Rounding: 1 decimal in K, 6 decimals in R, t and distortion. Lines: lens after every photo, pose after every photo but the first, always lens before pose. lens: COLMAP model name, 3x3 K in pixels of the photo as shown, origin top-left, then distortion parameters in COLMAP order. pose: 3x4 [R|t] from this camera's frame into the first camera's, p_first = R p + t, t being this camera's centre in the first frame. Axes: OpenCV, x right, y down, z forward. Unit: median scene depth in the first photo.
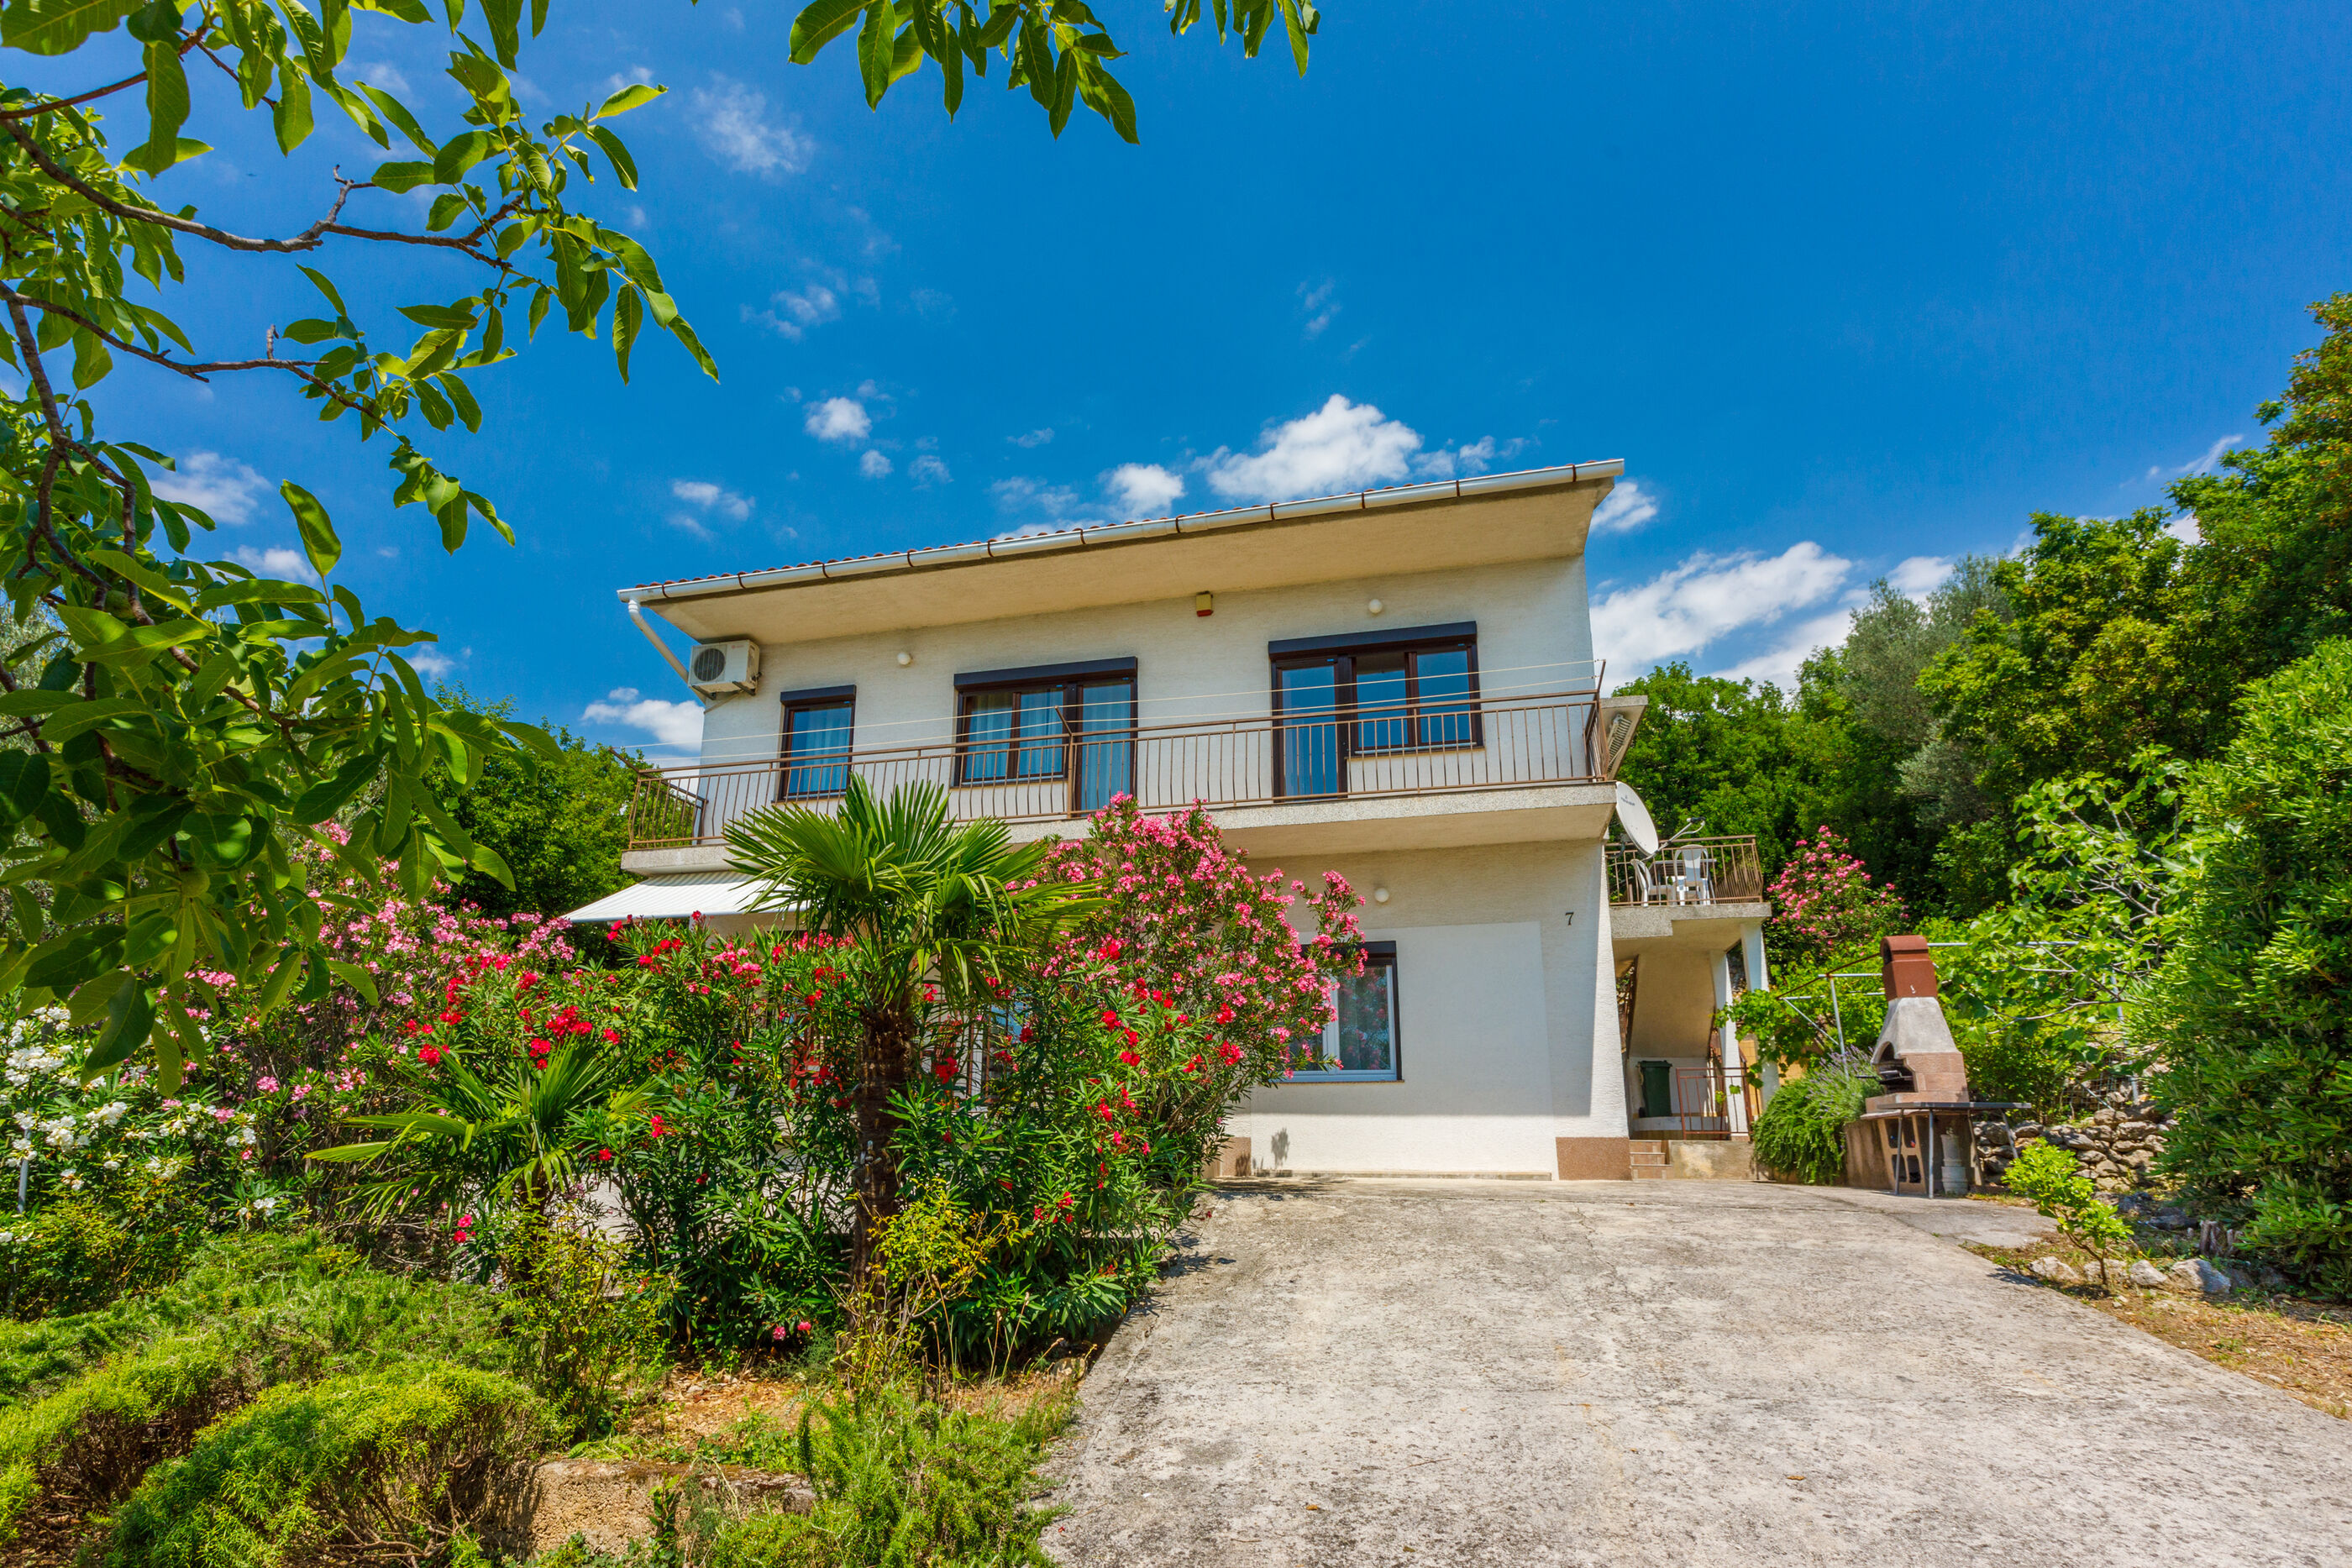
lens RADIAL K [[1172.2, 0, 1168.5], [0, 1172.2, 889.0], [0, 0, 1]] dist [0.006932, 0.000551]
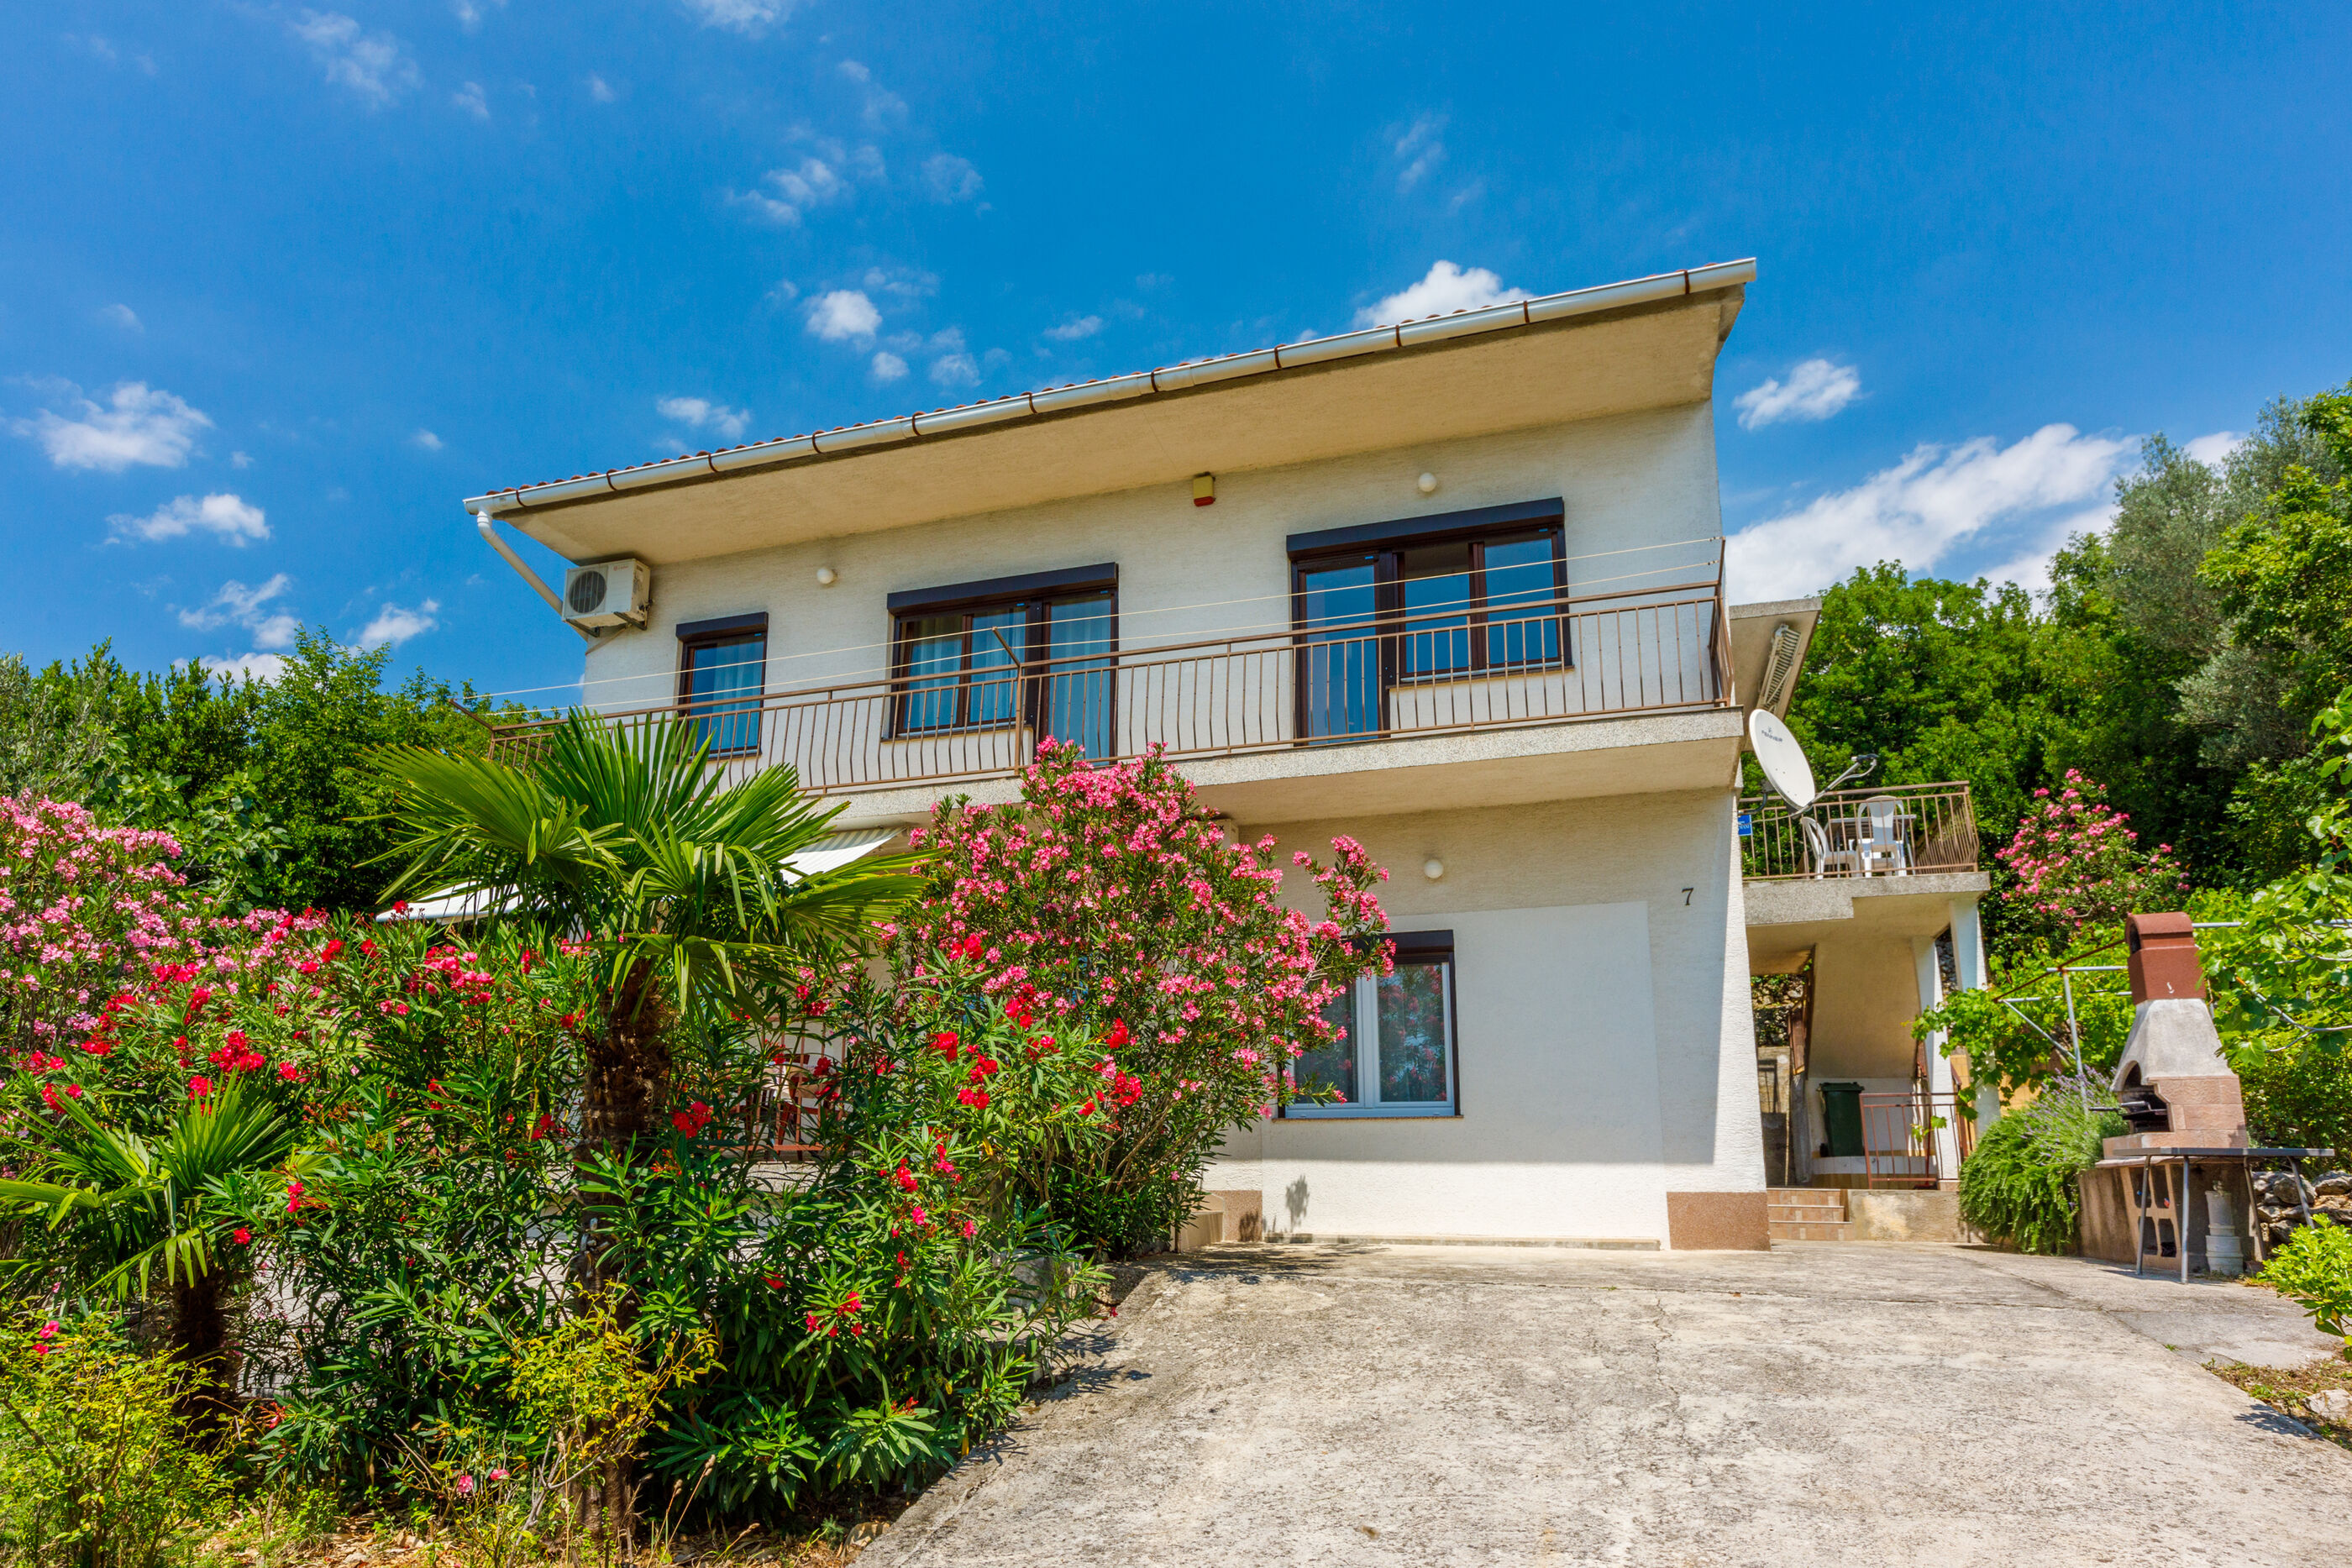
lens RADIAL K [[1417.4, 0, 1169.3], [0, 1417.4, 913.0], [0, 0, 1]] dist [0.001129, 0.000247]
pose [[0.996902, -0.013643, -0.077464, 0.081430], [0.015968, 0.999438, 0.029476, 0.003754], [0.077018, -0.030622, 0.996559, 0.081519]]
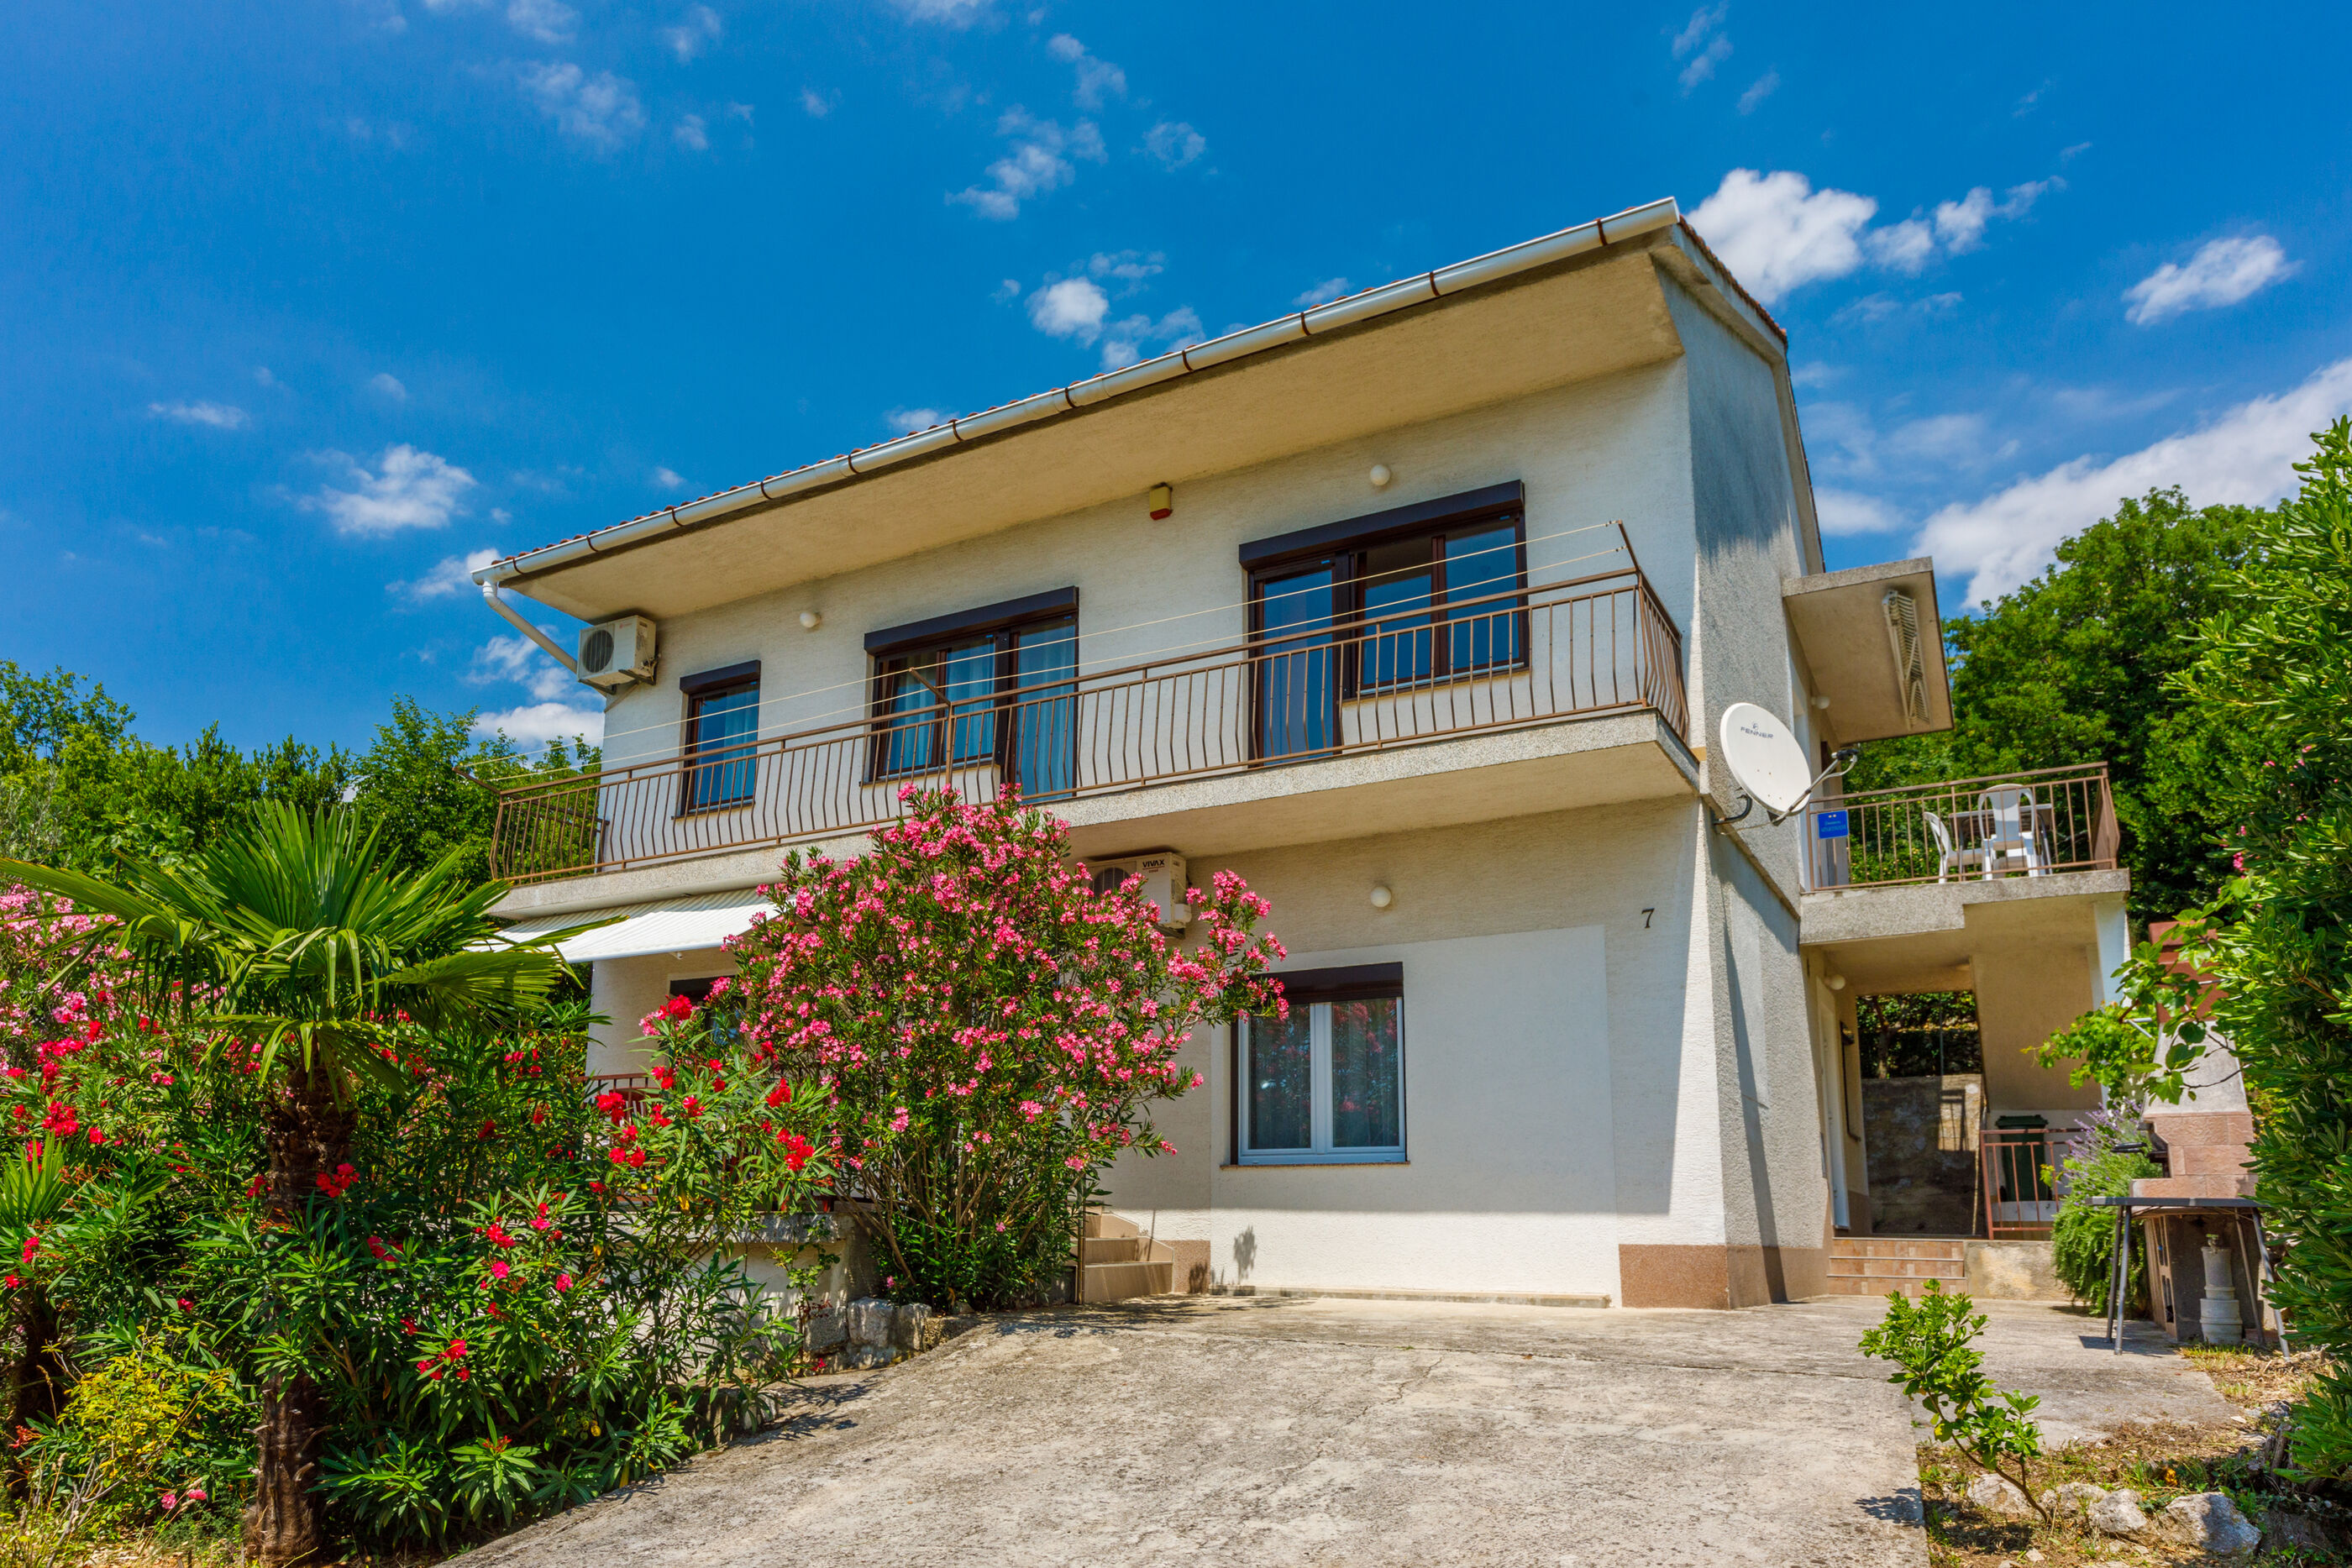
lens RADIAL K [[1536.6, 0, 1180.8], [0, 1536.6, 974.3], [0, 0, 1]] dist [0.006987, -0.014712]
pose [[0.964170, -0.040243, -0.262215, 0.299254], [0.054899, 0.997298, 0.048808, 0.000000], [0.259542, -0.061455, 0.963774, 0.085782]]
